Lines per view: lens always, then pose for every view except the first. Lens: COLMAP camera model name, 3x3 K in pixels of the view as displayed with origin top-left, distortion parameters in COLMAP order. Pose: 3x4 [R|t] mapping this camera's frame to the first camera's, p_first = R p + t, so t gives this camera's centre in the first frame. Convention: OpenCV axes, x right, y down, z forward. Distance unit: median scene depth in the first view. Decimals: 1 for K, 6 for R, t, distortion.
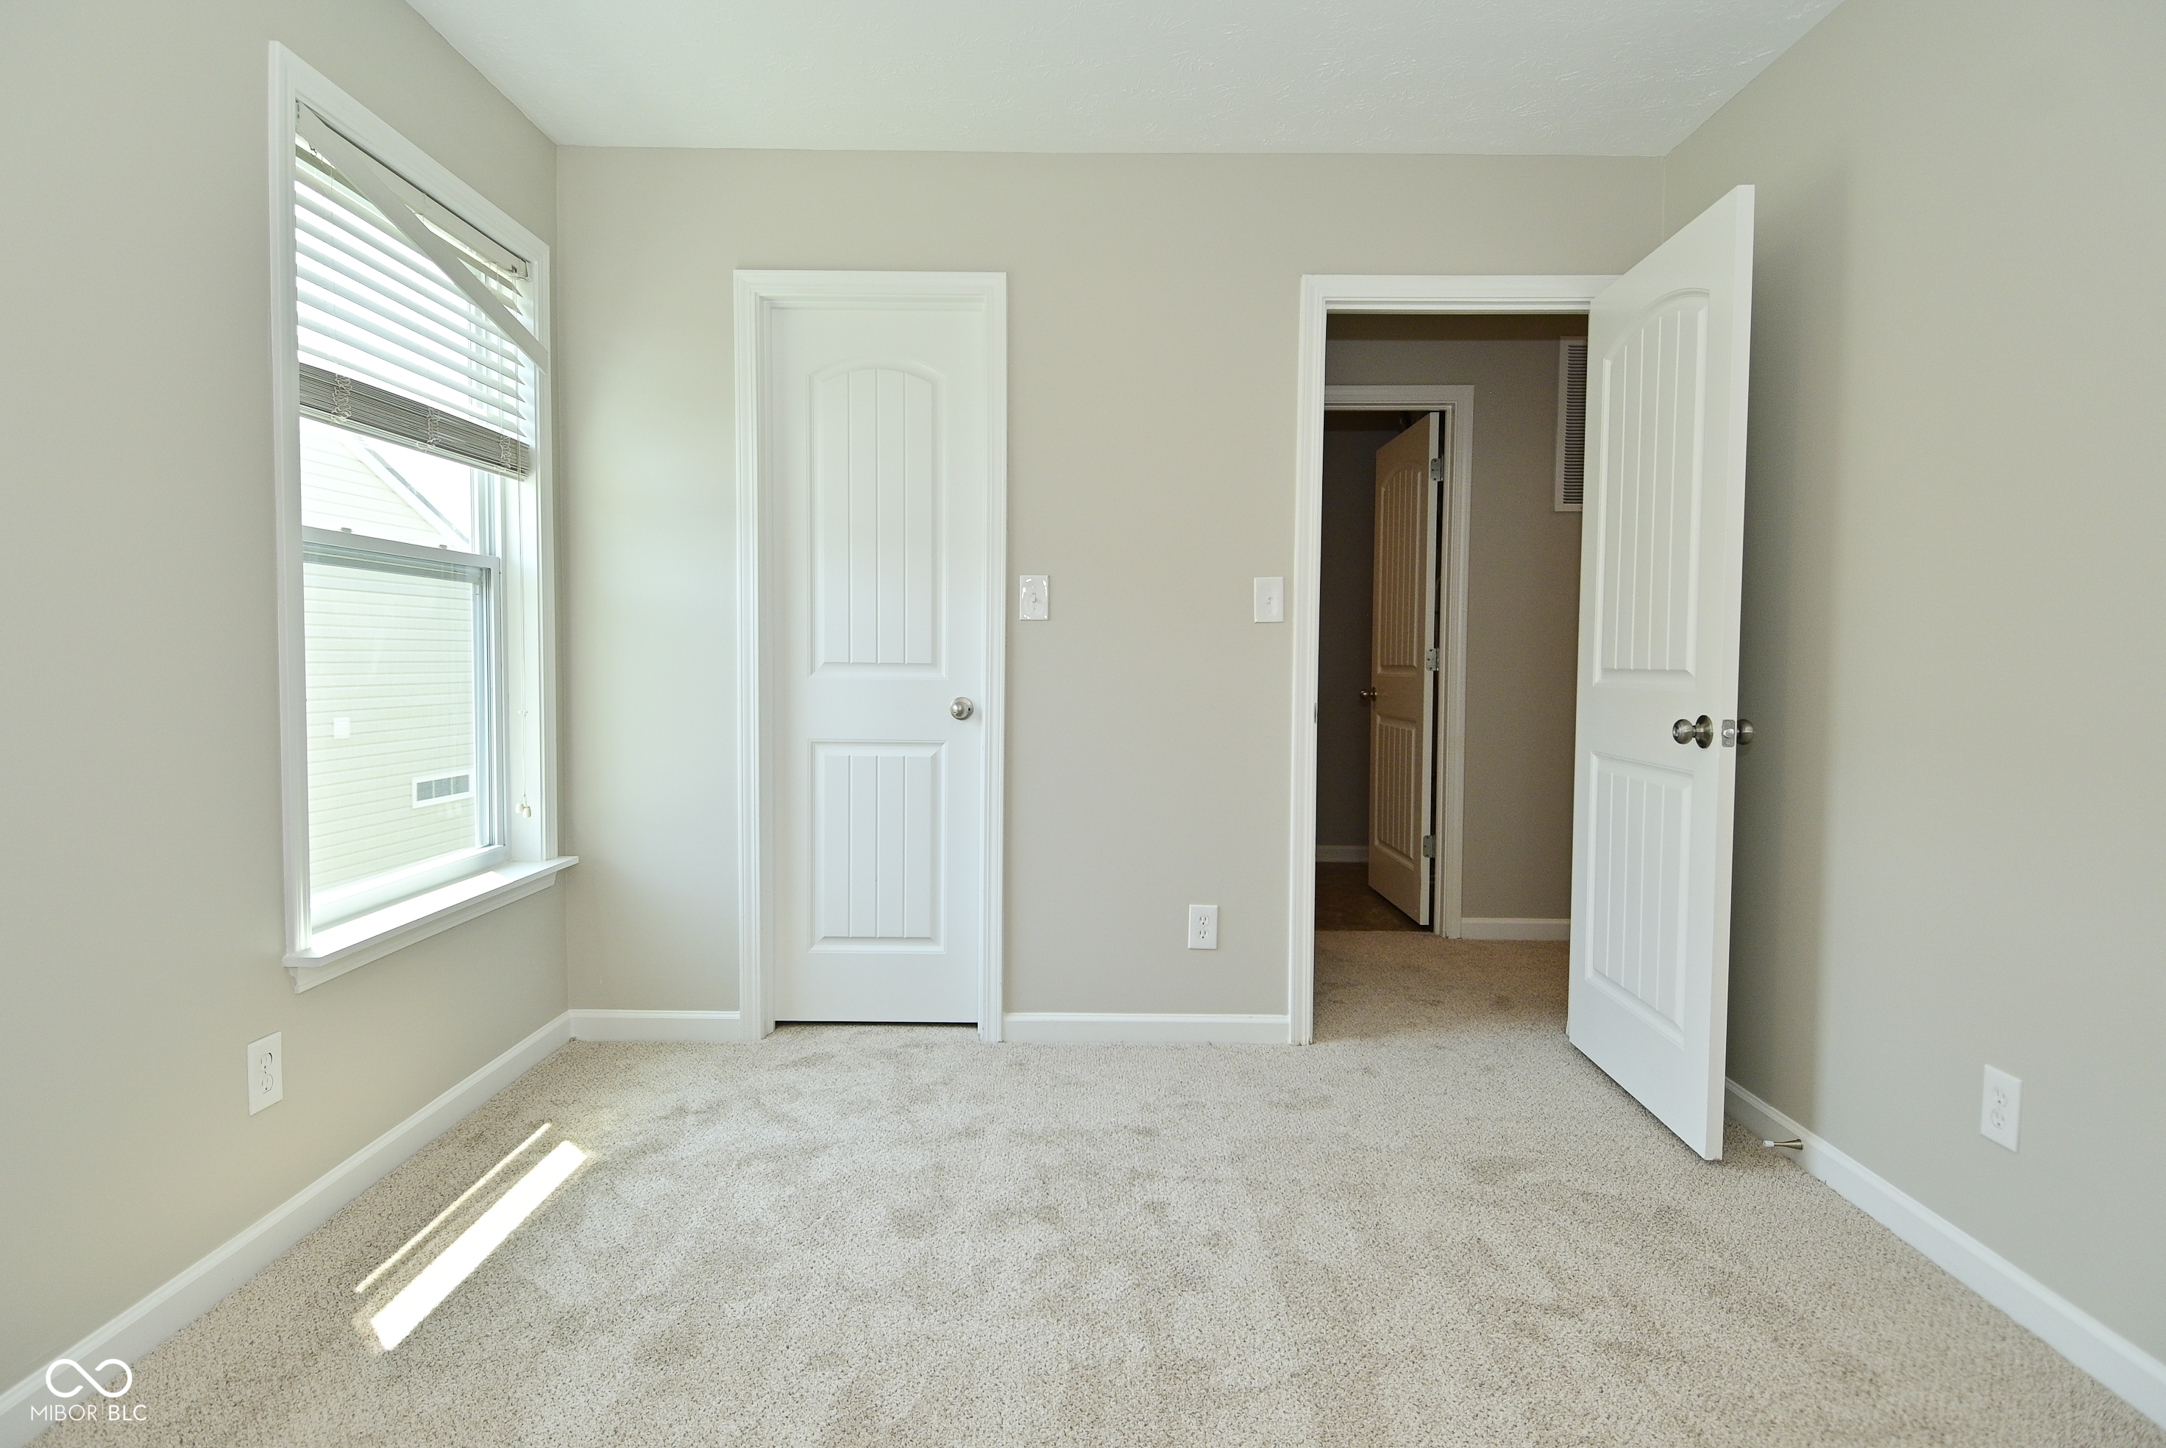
lens RADIAL K [[1129.3, 0, 1082.3], [0, 1129.3, 719.2], [0, 0, 1]] dist [0.035875, -0.036624]
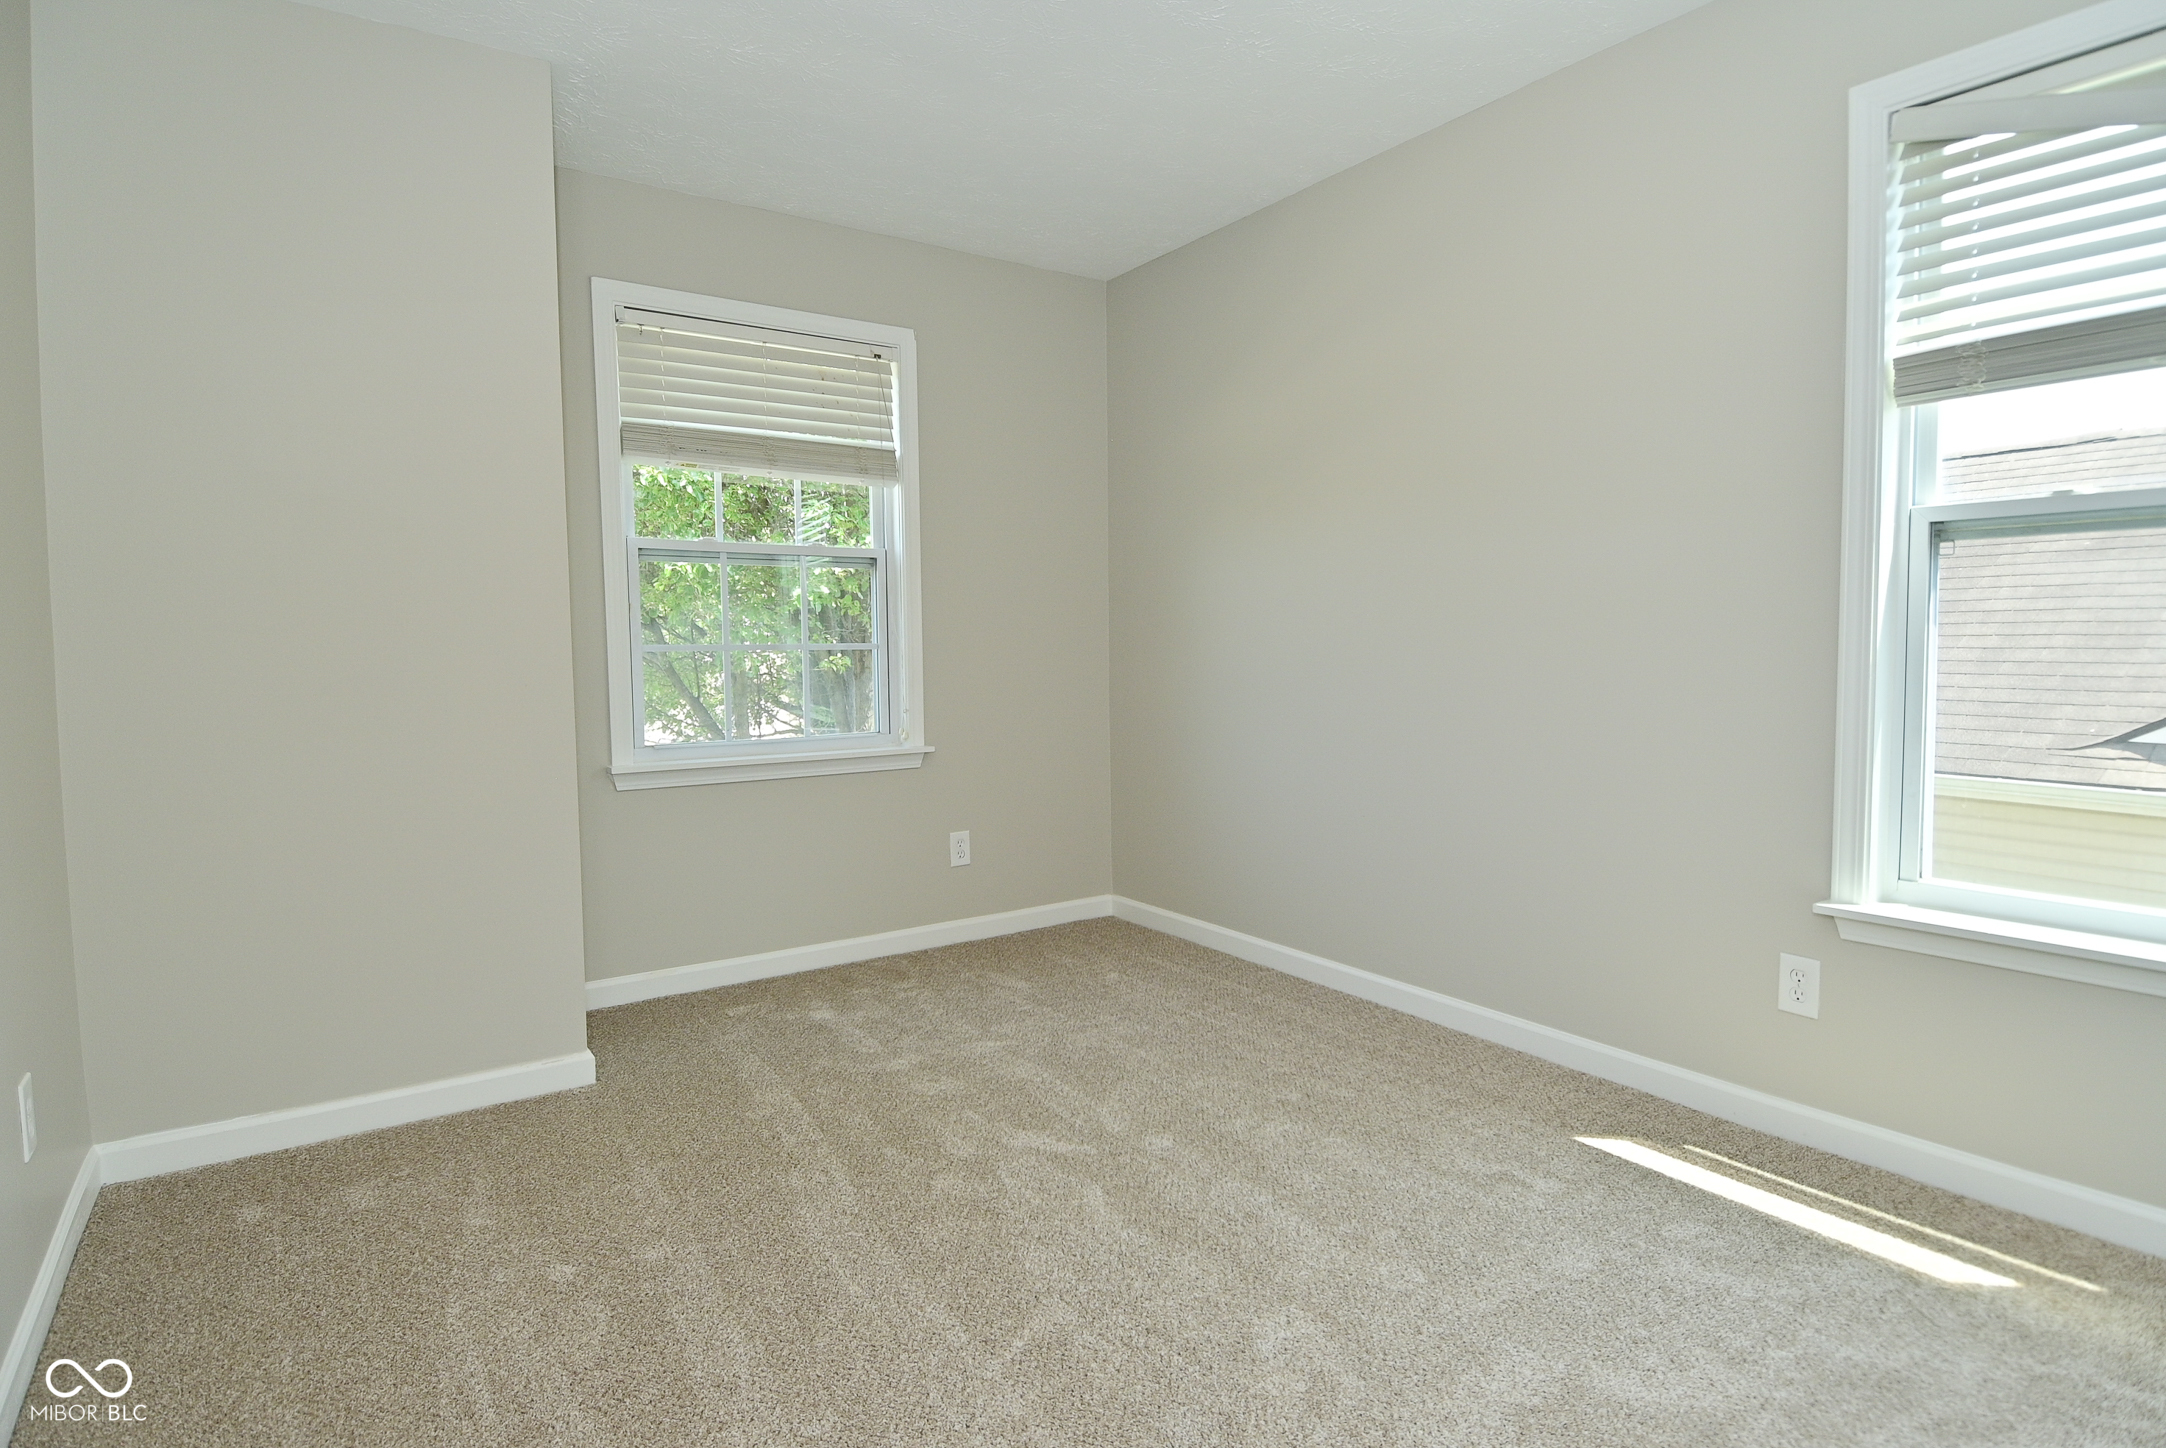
lens RADIAL K [[1129.3, 0, 1074.9], [0, 1129.3, 718.8], [0, 0, 1]] dist [0.035875, -0.036624]
pose [[-0.819540, 0.027371, -0.572368, 0.571370], [-0.038953, 0.993887, 0.103301, -0.059590], [0.571697, 0.106955, -0.813464, 1.488112]]
